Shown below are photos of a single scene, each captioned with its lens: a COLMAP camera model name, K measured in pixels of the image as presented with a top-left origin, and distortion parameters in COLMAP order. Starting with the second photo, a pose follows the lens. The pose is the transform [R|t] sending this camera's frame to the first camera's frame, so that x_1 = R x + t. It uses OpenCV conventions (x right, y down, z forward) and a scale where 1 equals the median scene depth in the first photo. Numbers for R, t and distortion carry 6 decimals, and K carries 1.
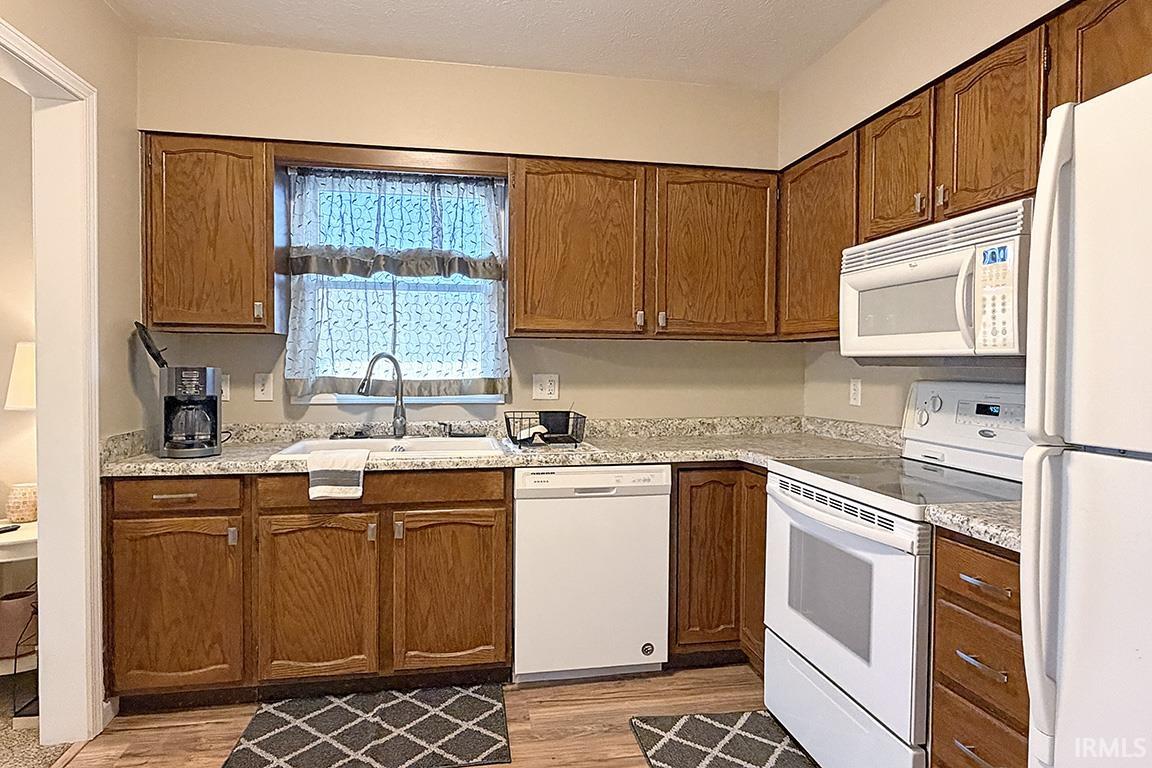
lens RADIAL K [[672.5, 0, 571.4], [0, 672.5, 378.6], [0, 0, 1]] dist [0.002837, -0.001159]
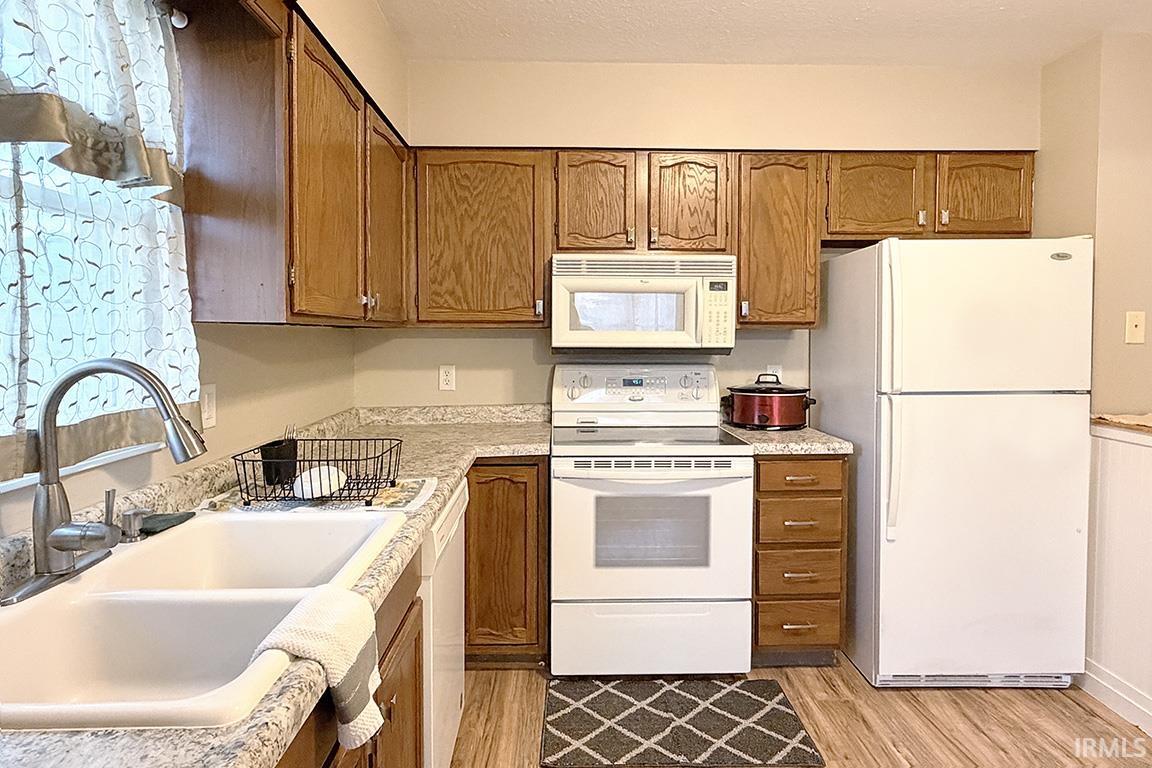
lens RADIAL K [[672.5, 0, 584.2], [0, 672.5, 361.3], [0, 0, 1]] dist [0.002837, -0.001159]
pose [[0.146243, -0.045423, 0.988205, -0.734218], [0.023933, 0.998815, 0.042369, -0.056549], [-0.988959, 0.017454, 0.147157, 0.781587]]
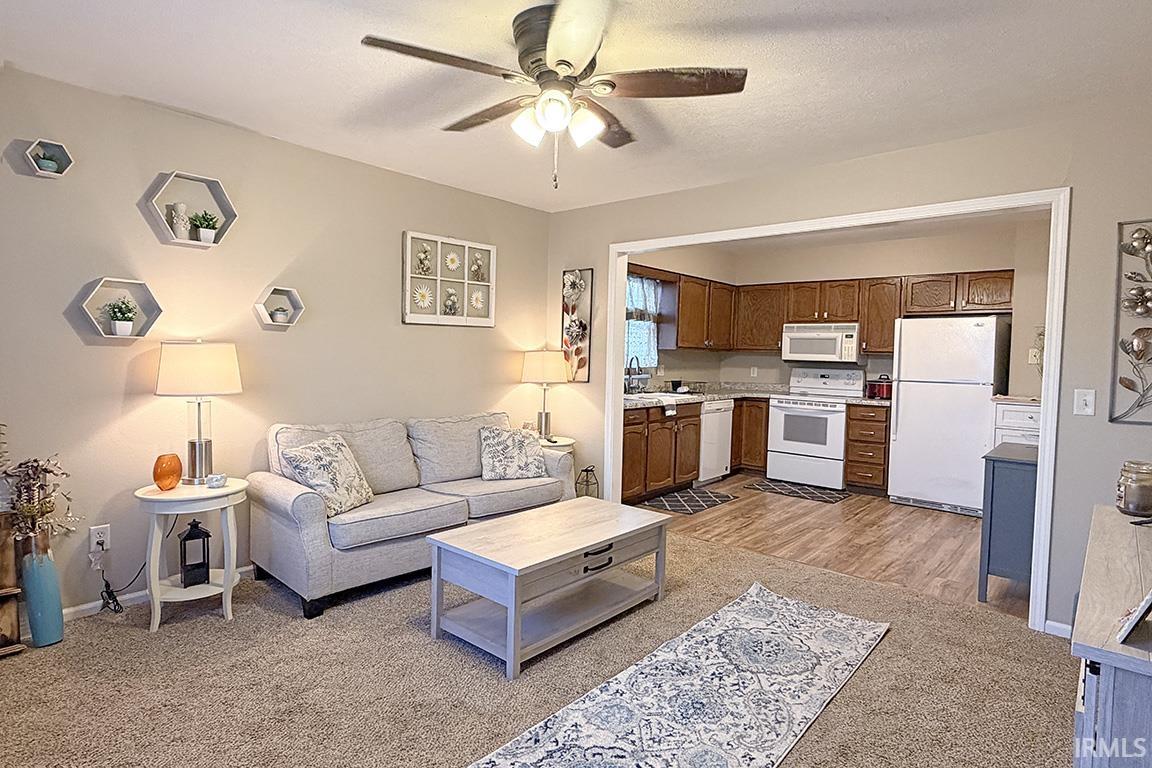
lens RADIAL K [[603.5, 0, 587.8], [0, 603.5, 379.9], [0, 0, 1]] dist [-0.003394, -0.000468]
pose [[0.773405, -0.017267, 0.633677, -1.989040], [-0.003300, 0.999506, 0.031263, -0.024155], [-0.633904, -0.026271, 0.772965, -0.538162]]
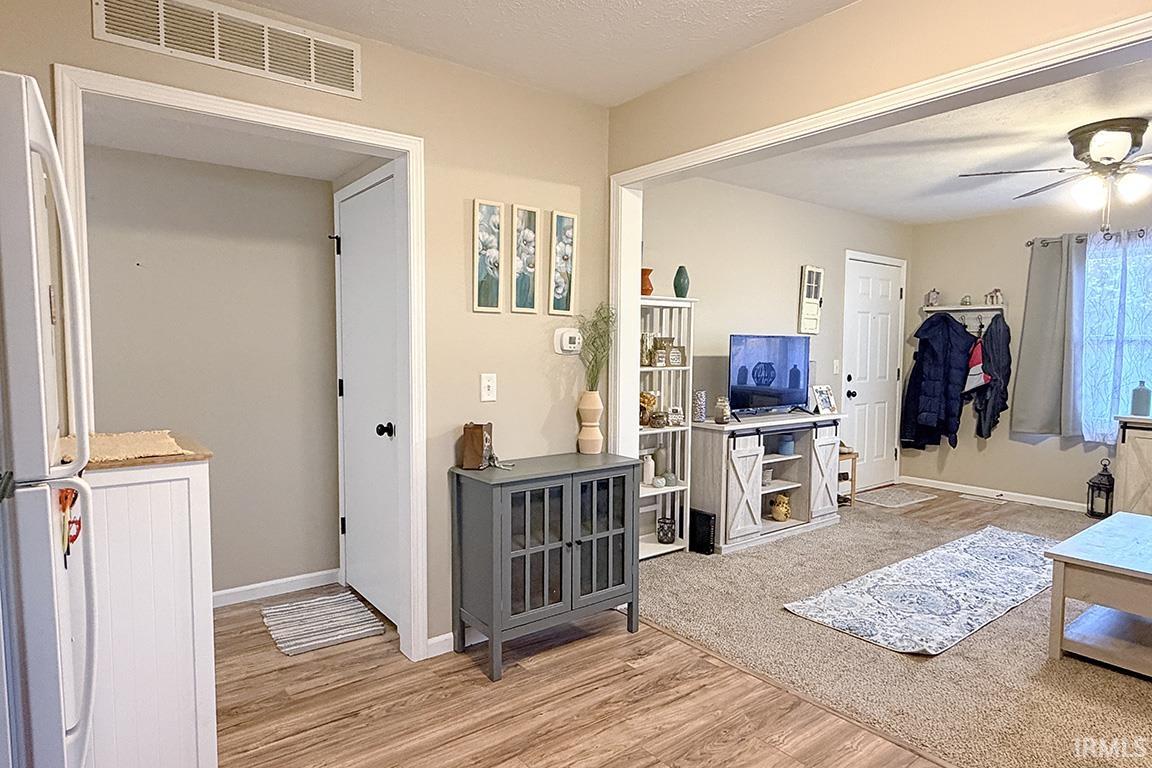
lens RADIAL K [[672.5, 0, 575.7], [0, 672.5, 385.9], [0, 0, 1]] dist [0.002837, -0.001159]
pose [[-0.882710, 0.016419, -0.469632, 0.250360], [-0.021845, 0.996875, 0.075910, -0.047160], [0.469411, 0.077266, -0.879593, 0.980419]]
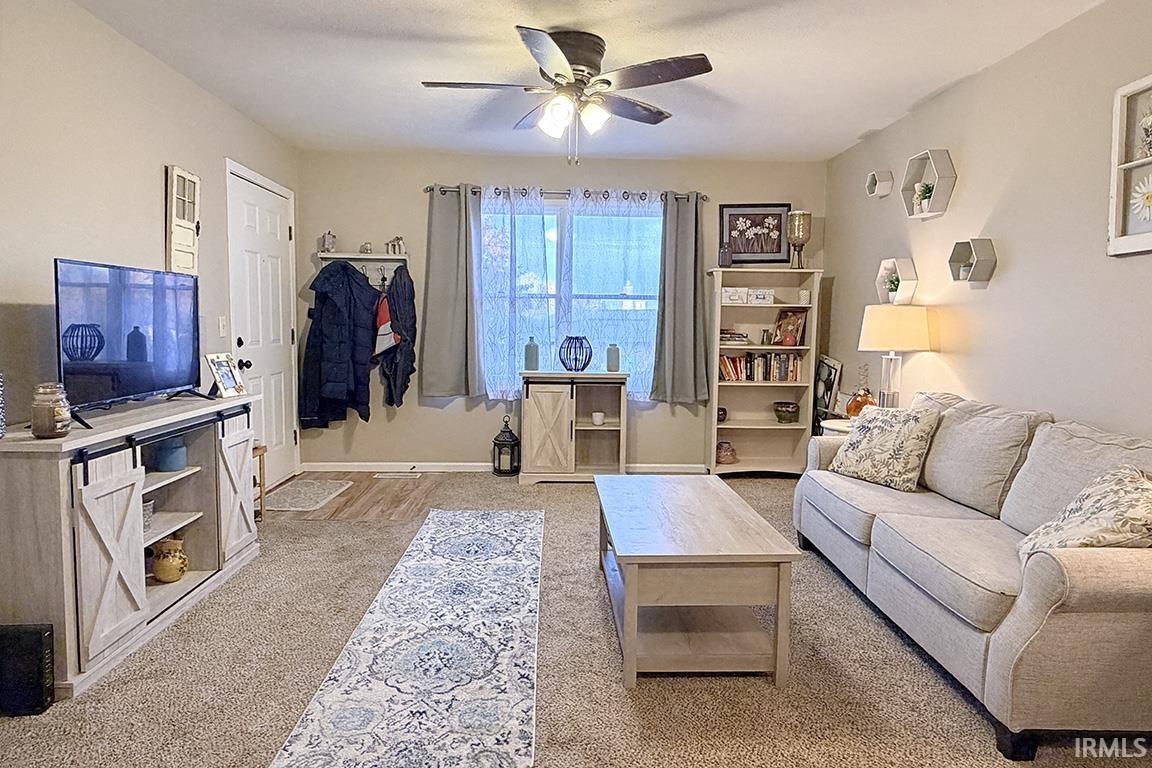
lens RADIAL K [[672.5, 0, 577.4], [0, 672.5, 379.1], [0, 0, 1]] dist [0.002837, -0.001159]
pose [[-0.131141, 0.078607, -0.988242, -0.149741], [-0.035324, 0.995848, 0.083900, 0.004759], [0.990734, 0.045911, -0.127820, 0.399735]]
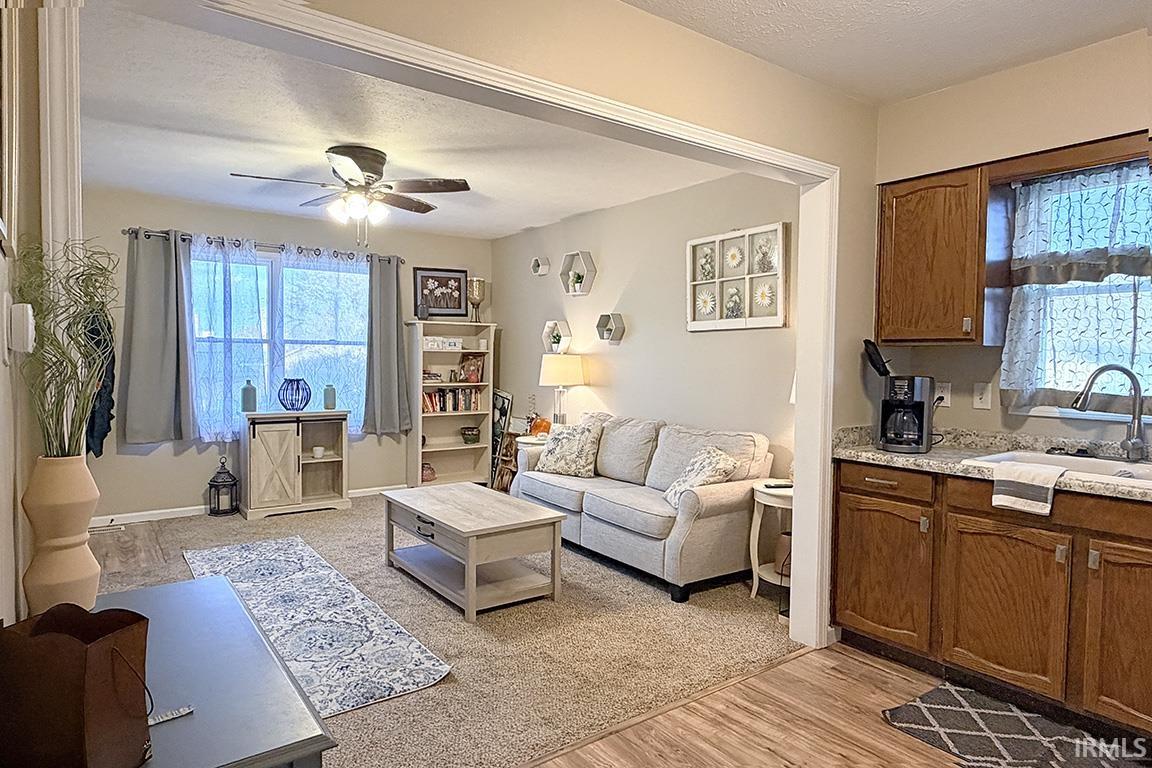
lens RADIAL K [[672.5, 0, 572.5], [0, 672.5, 383.2], [0, 0, 1]] dist [0.002837, -0.001159]
pose [[0.442600, 0.033704, -0.896085, 0.246713], [-0.028393, 0.999319, 0.023563, -0.017091], [0.896269, 0.015013, 0.443256, -0.051055]]
